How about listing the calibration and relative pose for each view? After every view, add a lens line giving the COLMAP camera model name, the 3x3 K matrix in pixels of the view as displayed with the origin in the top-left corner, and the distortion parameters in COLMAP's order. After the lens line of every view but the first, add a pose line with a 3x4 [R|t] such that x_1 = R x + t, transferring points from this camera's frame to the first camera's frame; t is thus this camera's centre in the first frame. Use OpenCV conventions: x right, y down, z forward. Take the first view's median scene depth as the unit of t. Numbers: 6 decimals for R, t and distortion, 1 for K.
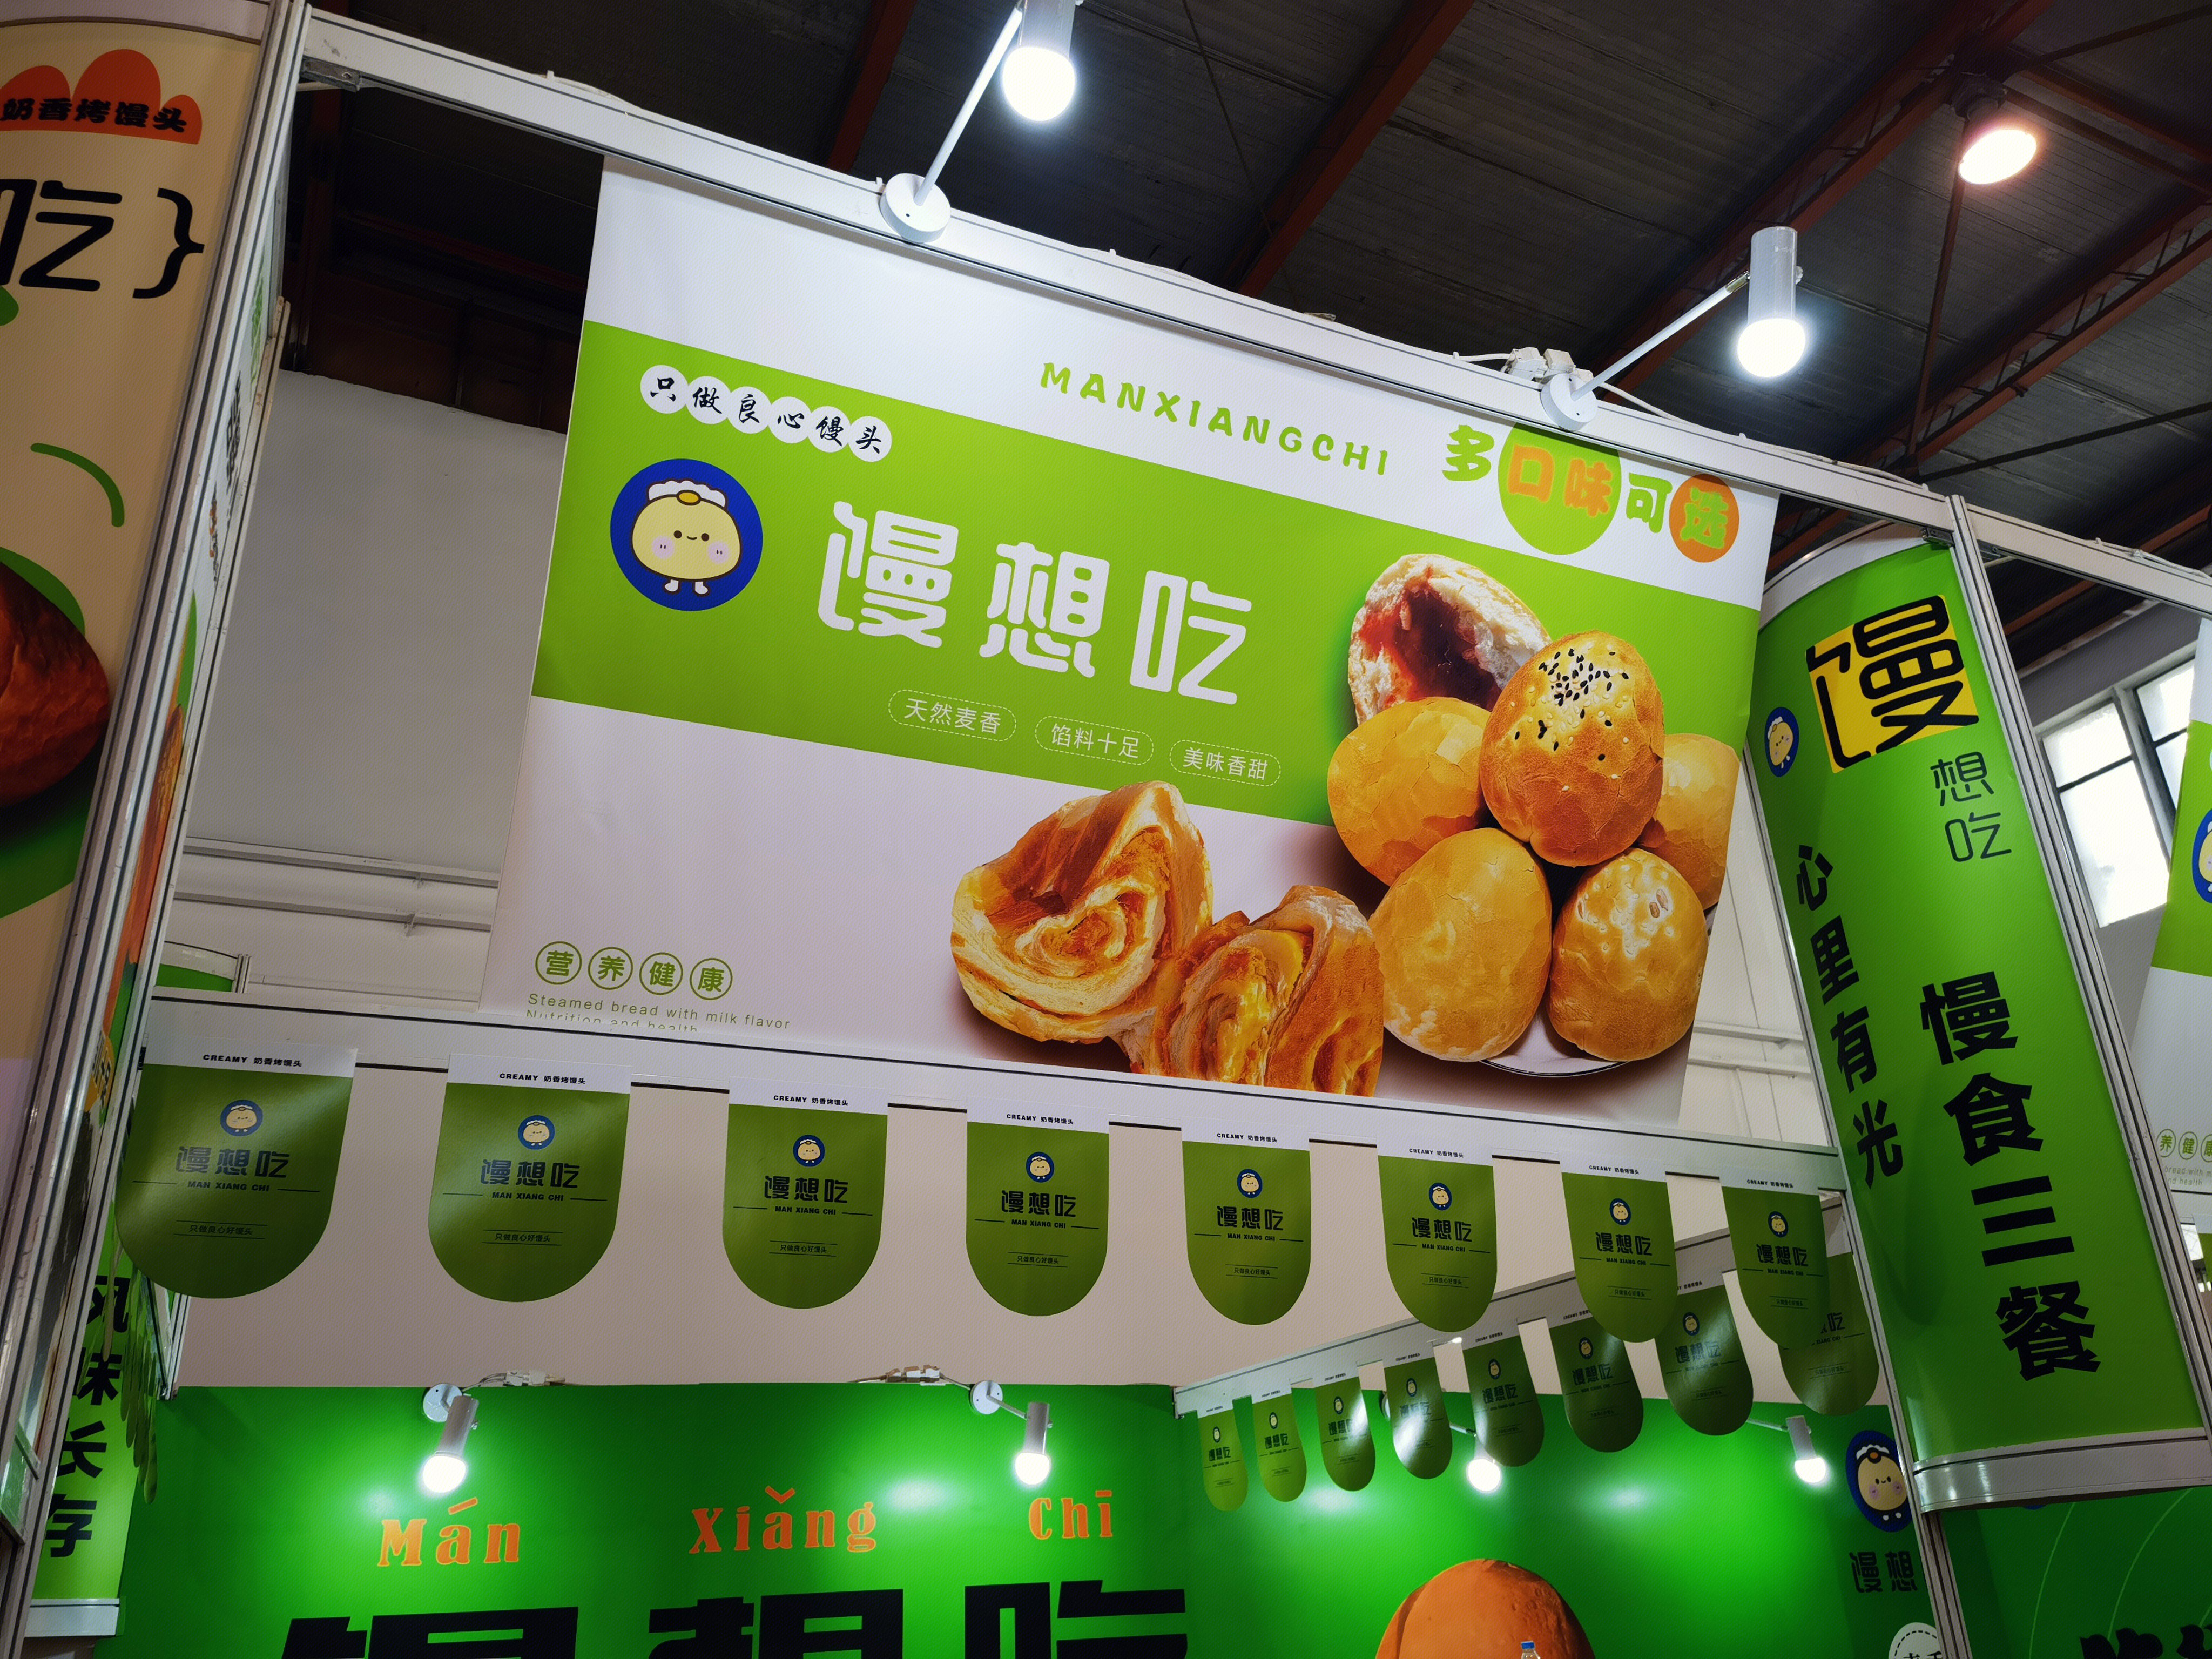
lens RADIAL K [[1724.1, 0, 1110.2], [0, 1724.1, 832.8], [0, 0, 1]] dist [0.031978, -0.000436]
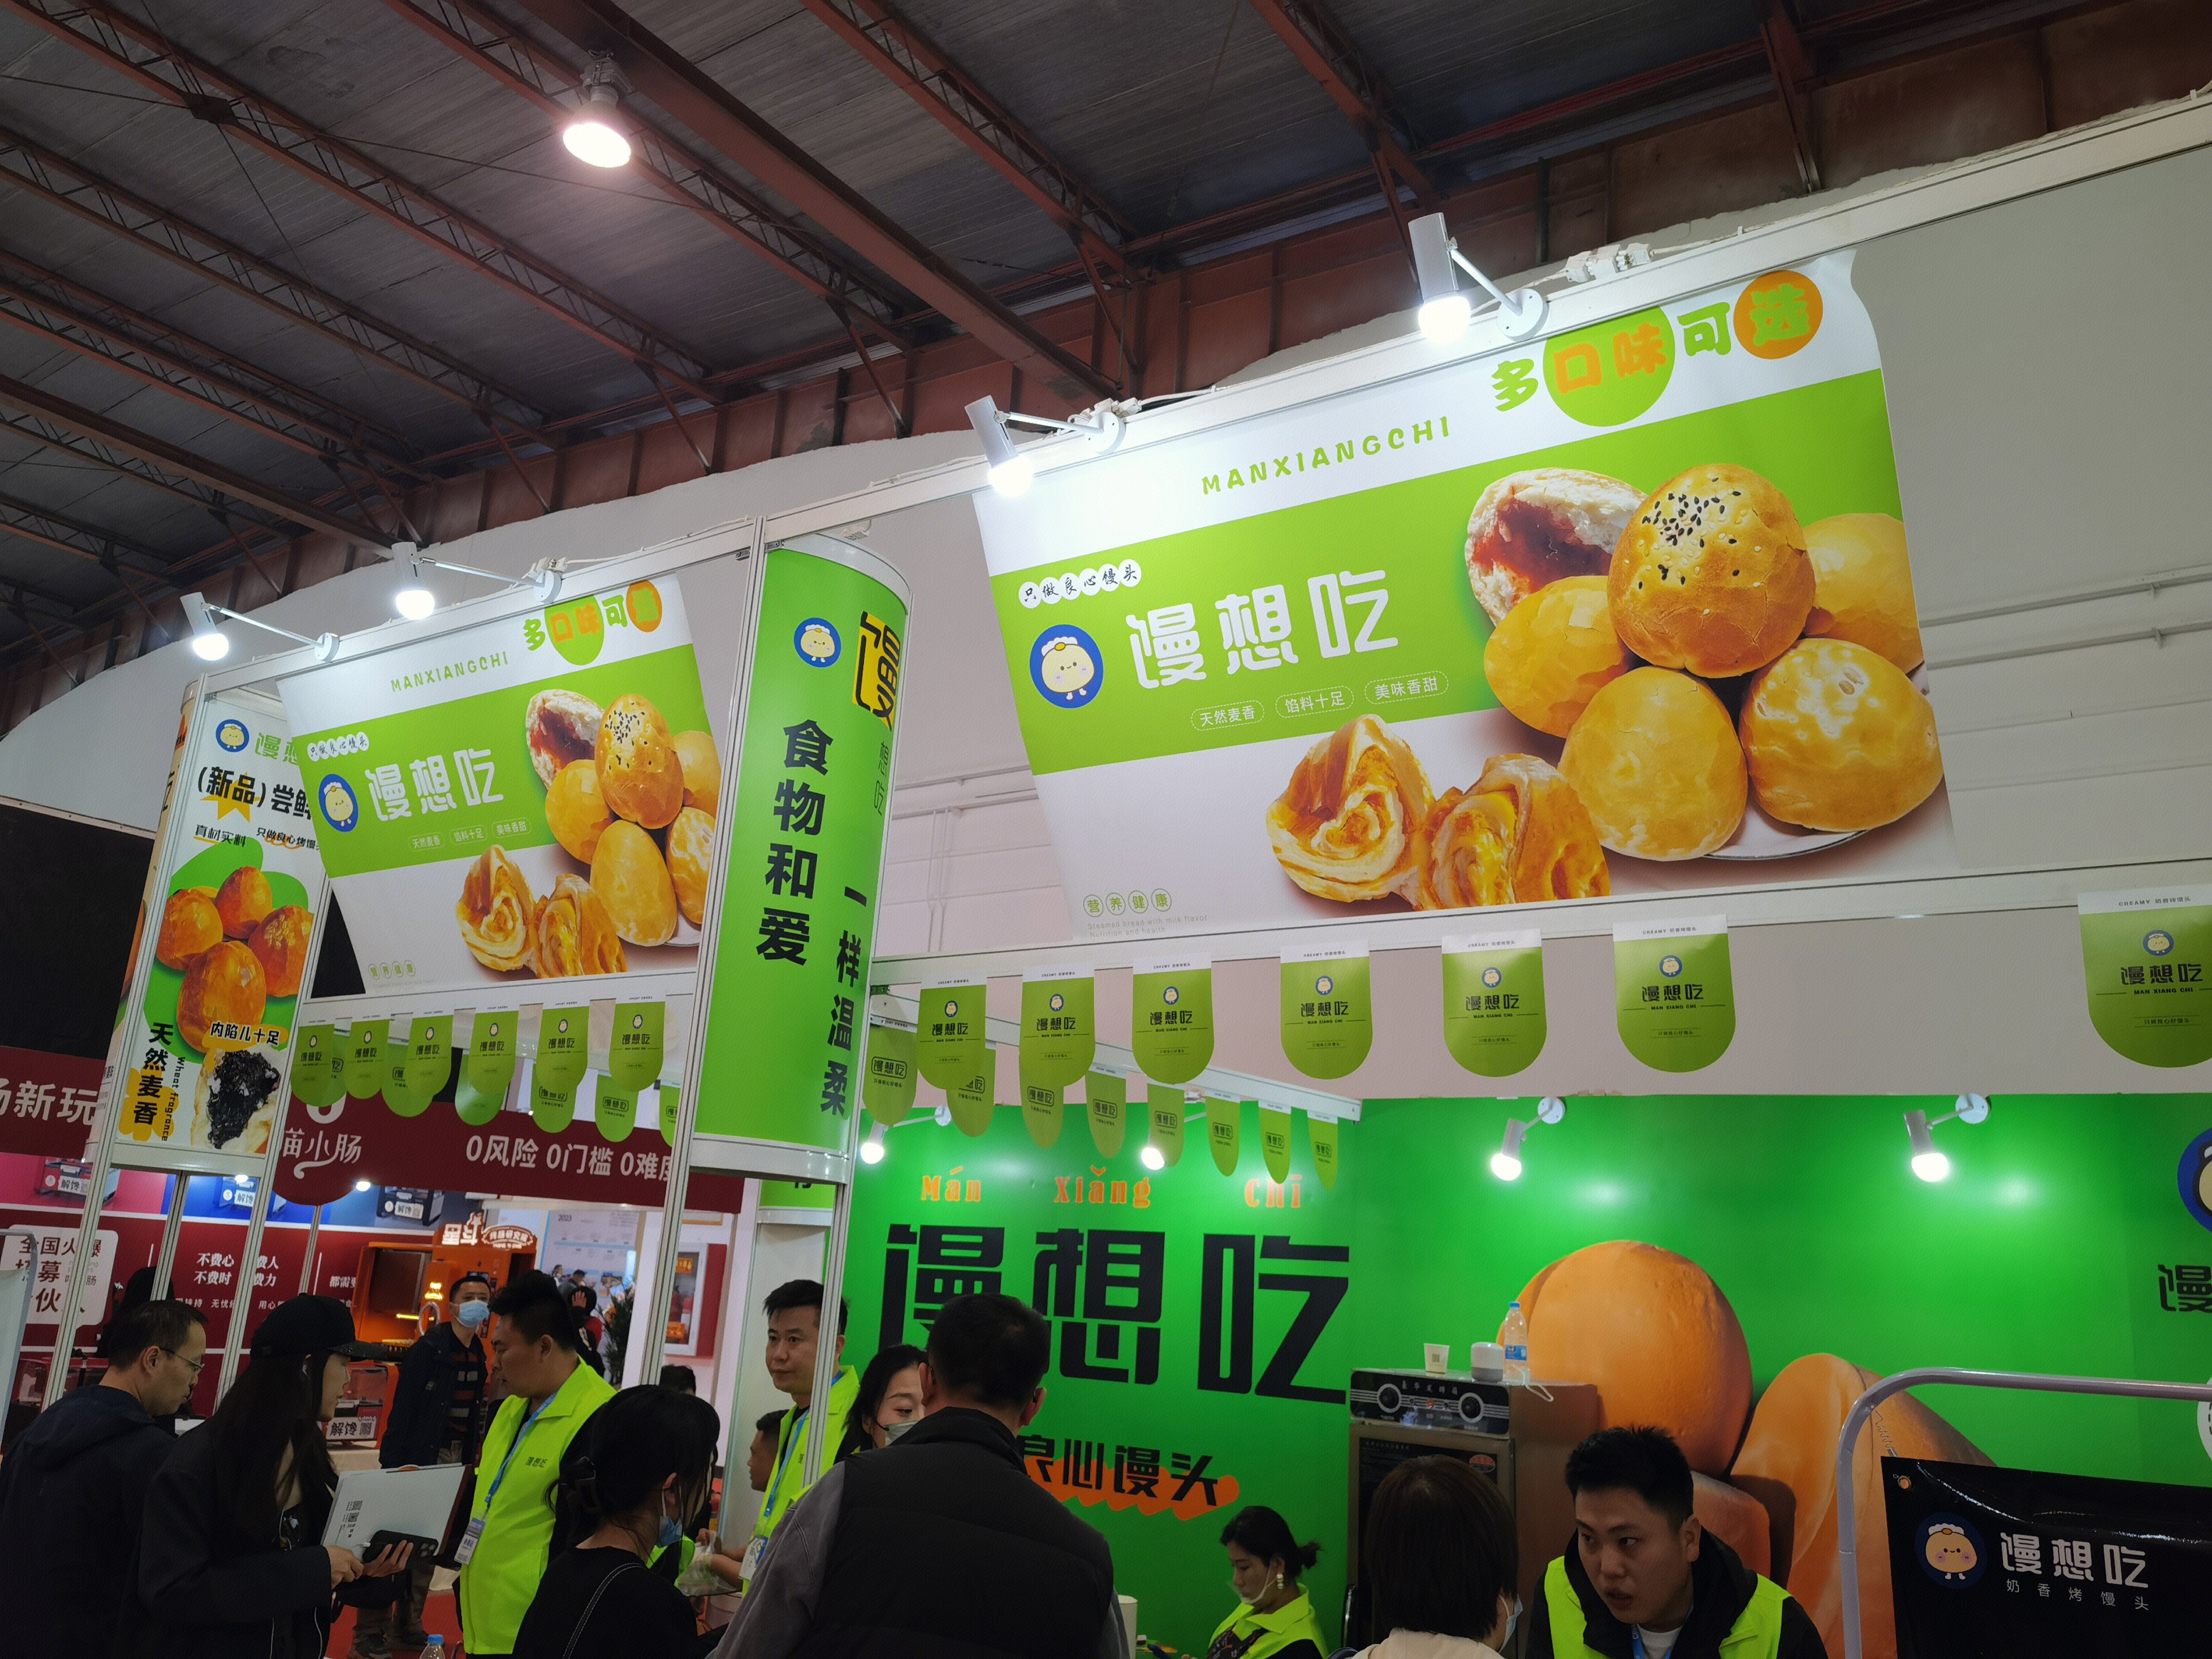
lens RADIAL K [[1724.1, 0, 1108.2], [0, 1724.1, 822.2], [0, 0, 1]] dist [0.031978, -0.000436]
pose [[0.490503, -0.142603, -0.859692, 1.116965], [0.286362, 0.958111, 0.004457, -0.011959], [0.823045, -0.248369, 0.510793, 0.075354]]
